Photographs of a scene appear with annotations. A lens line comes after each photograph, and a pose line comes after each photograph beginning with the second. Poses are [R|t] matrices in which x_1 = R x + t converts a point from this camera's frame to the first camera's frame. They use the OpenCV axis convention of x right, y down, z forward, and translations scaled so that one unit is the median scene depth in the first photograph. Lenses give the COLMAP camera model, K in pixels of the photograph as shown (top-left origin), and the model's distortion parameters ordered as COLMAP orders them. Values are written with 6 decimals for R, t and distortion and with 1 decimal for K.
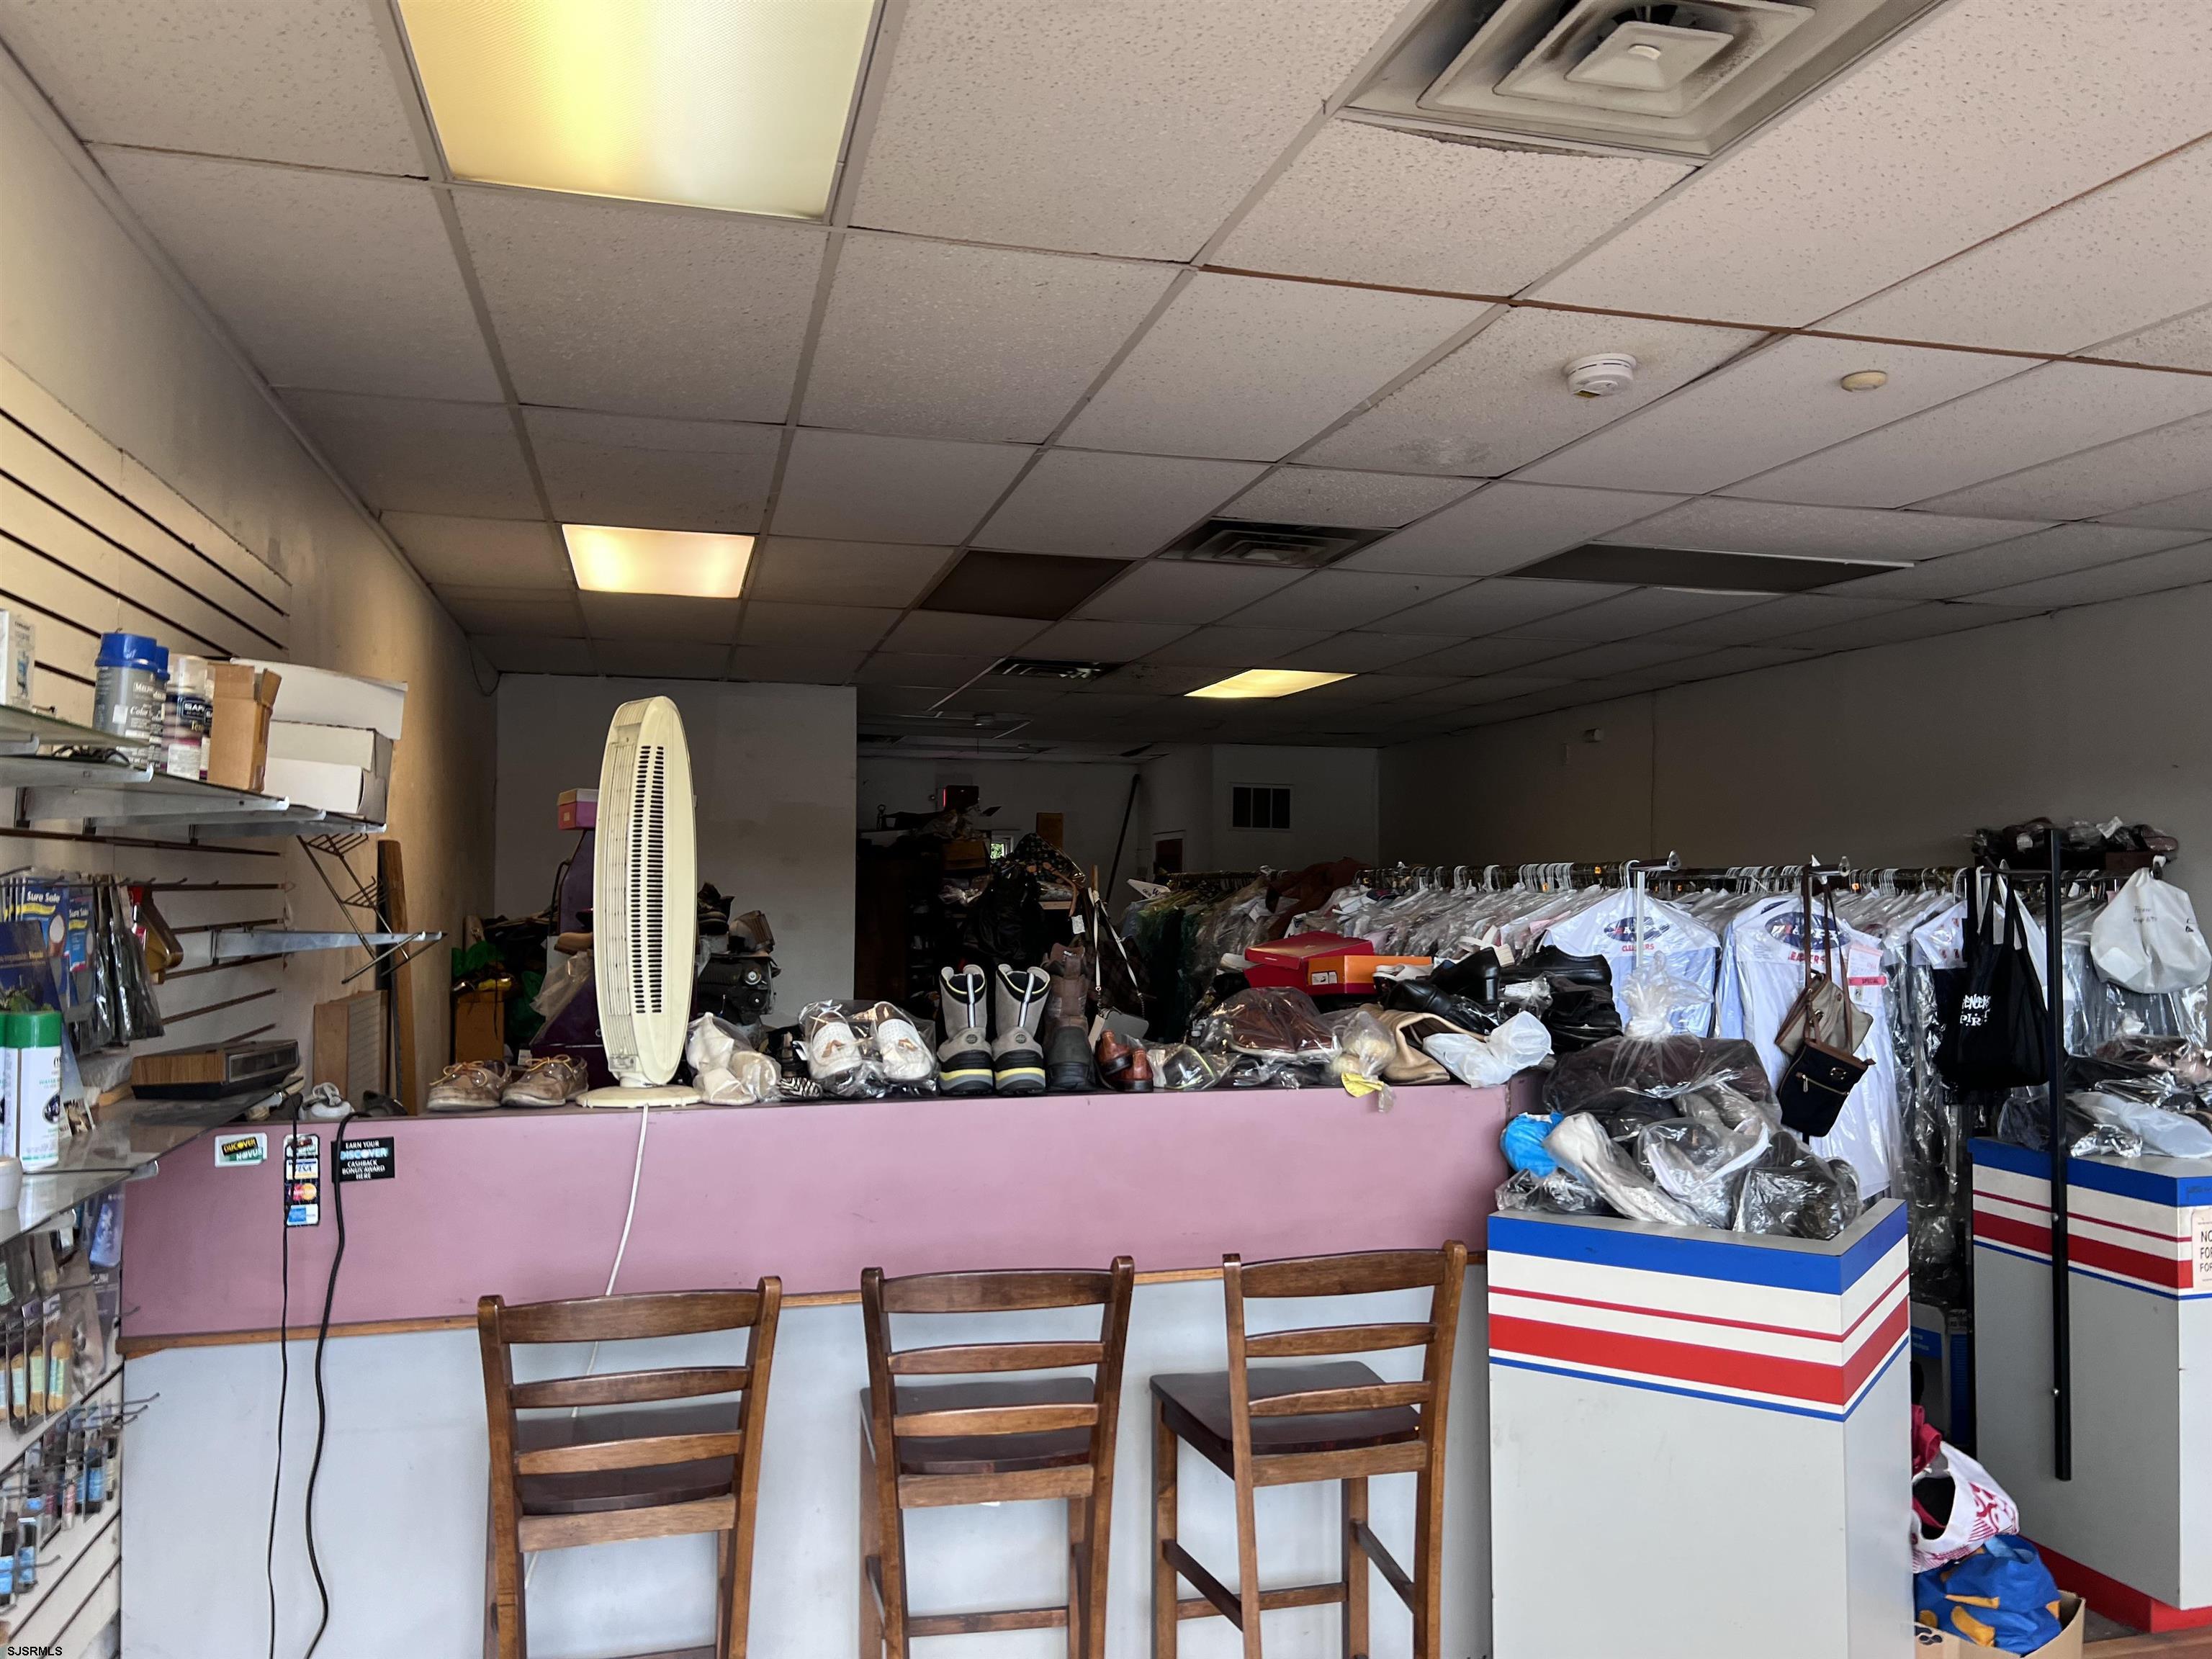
lens RADIAL K [[1655.4, 0, 1120.8], [0, 1655.4, 822.0], [0, 0, 1]] dist [0.065621, -0.079148]
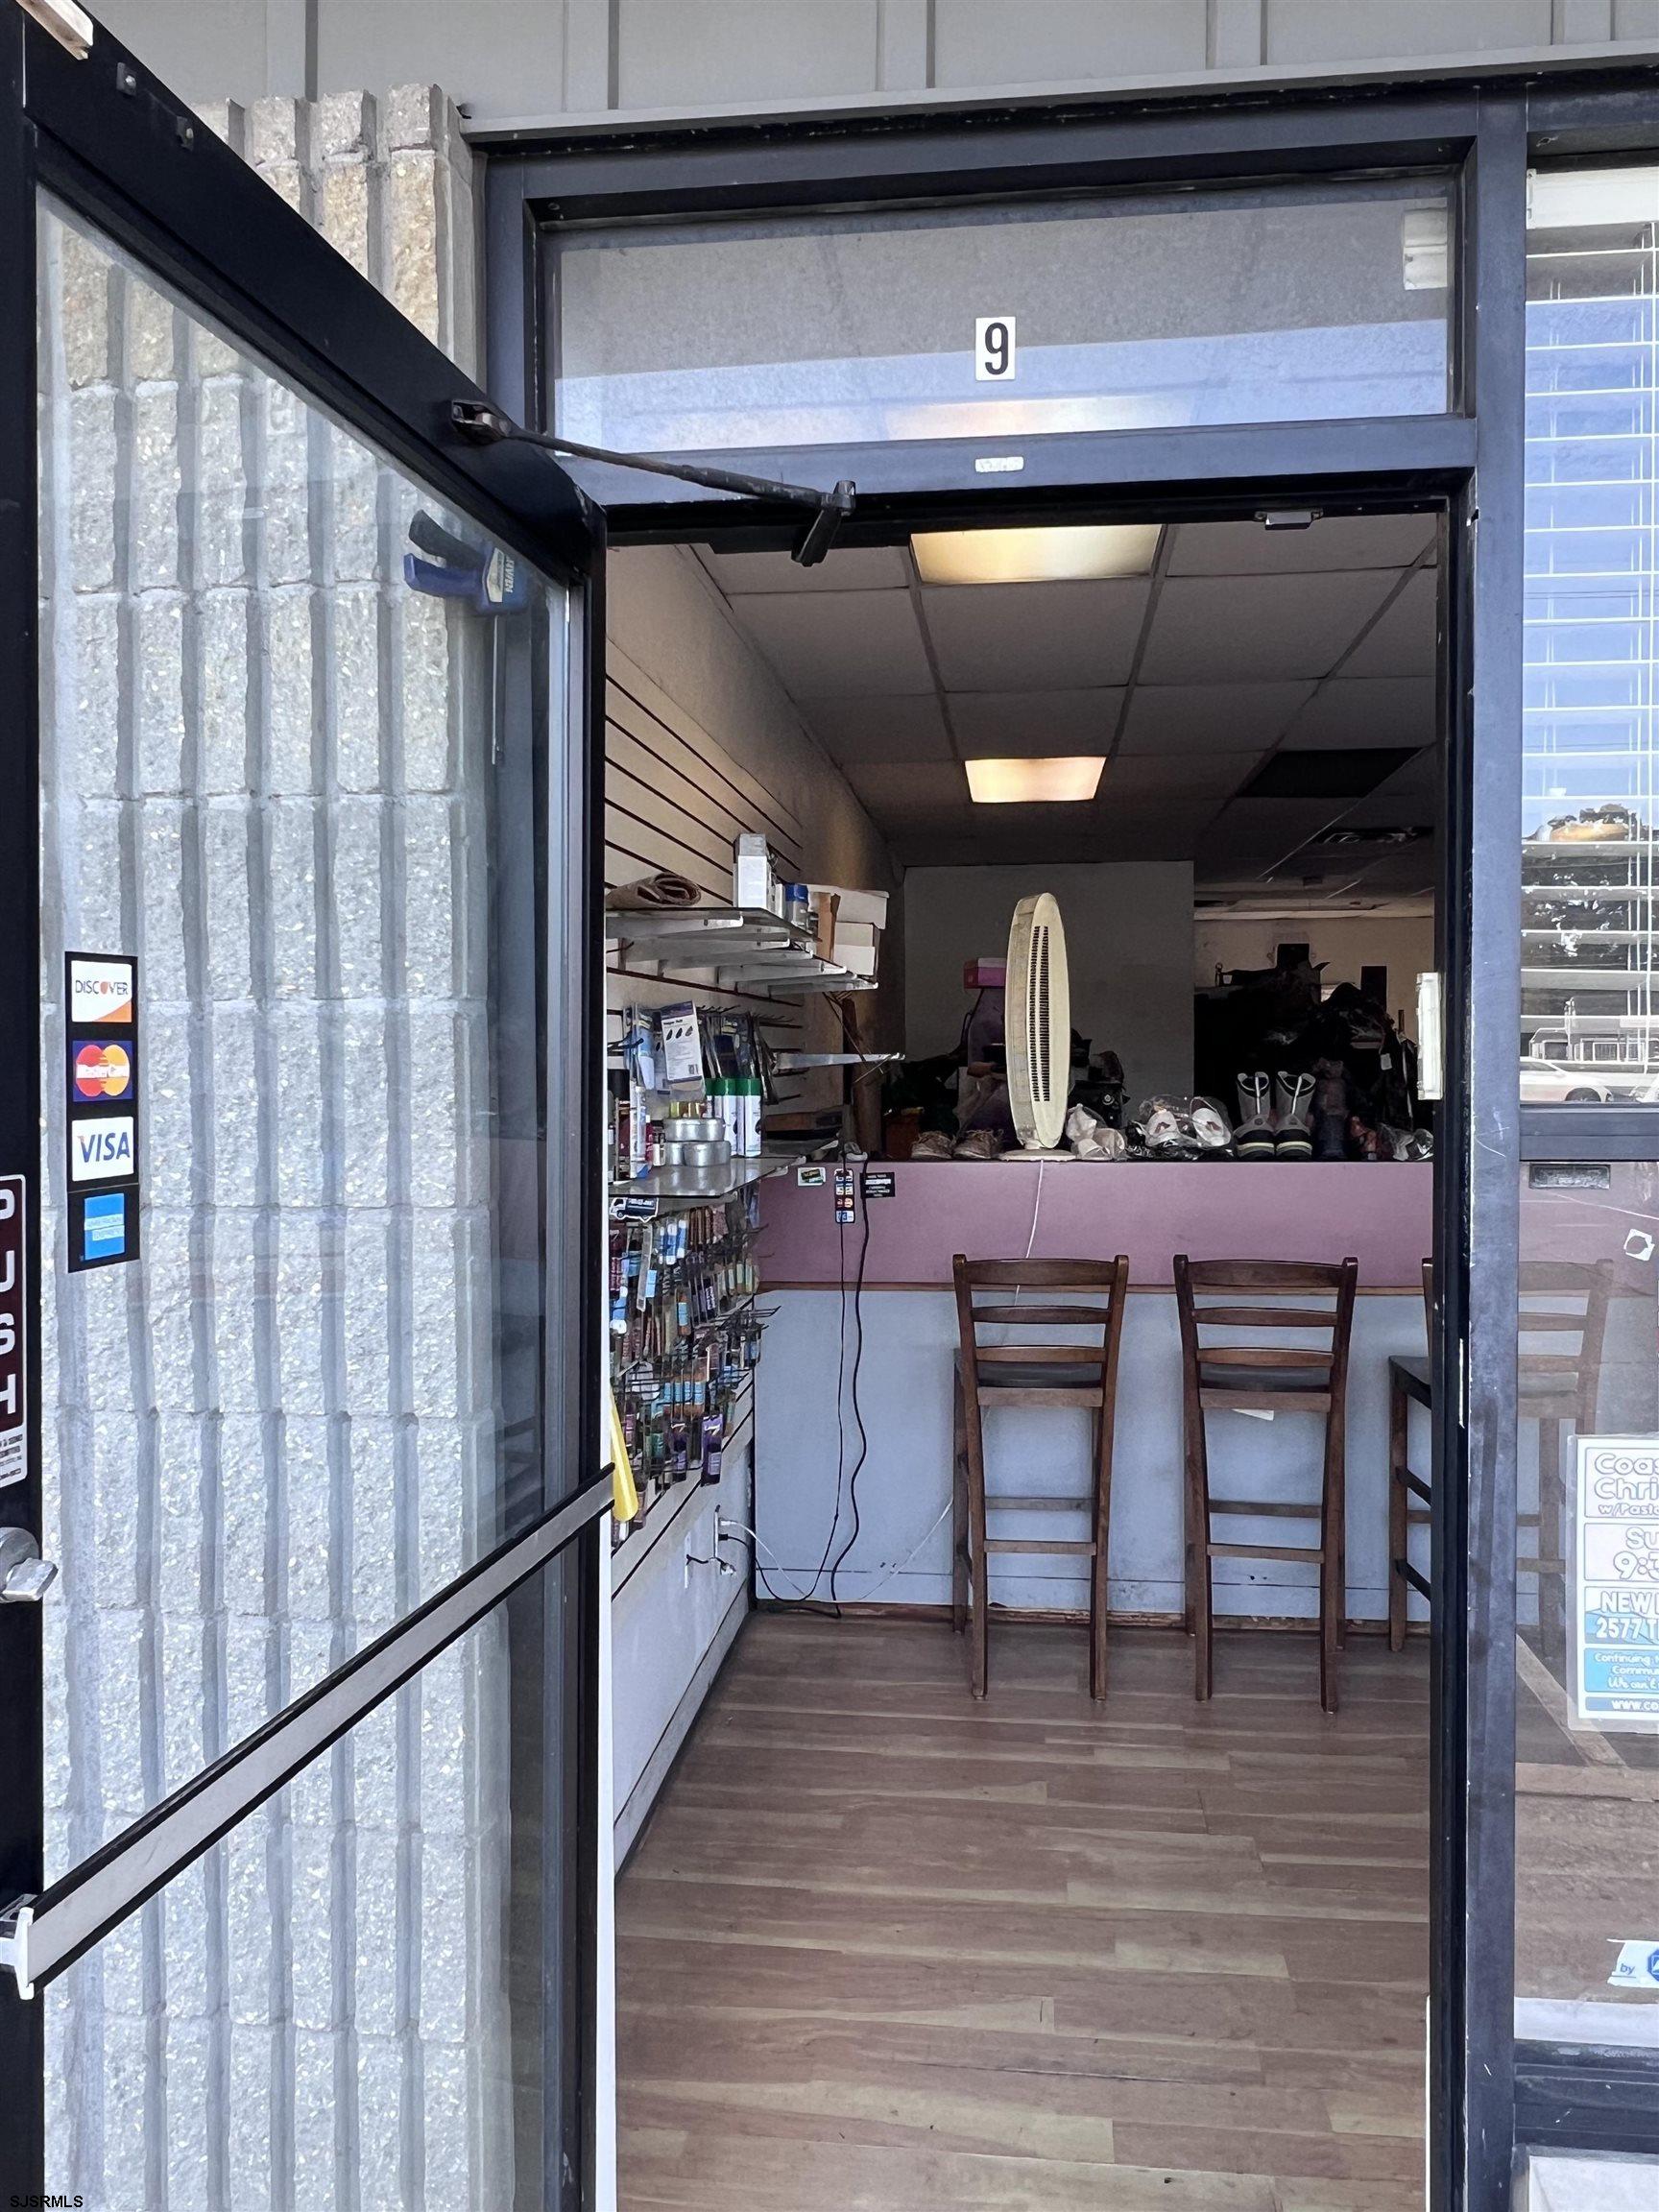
lens RADIAL K [[1623.2, 0, 831.7], [0, 1623.2, 1104.4], [0, 0, 1]] dist [-0.001359, 0.004976]
pose [[0.926497, 0.002549, -0.376294, 0.098925], [0.025080, 0.997335, 0.068505, 0.010402], [0.375466, -0.072907, 0.923964, -0.449838]]
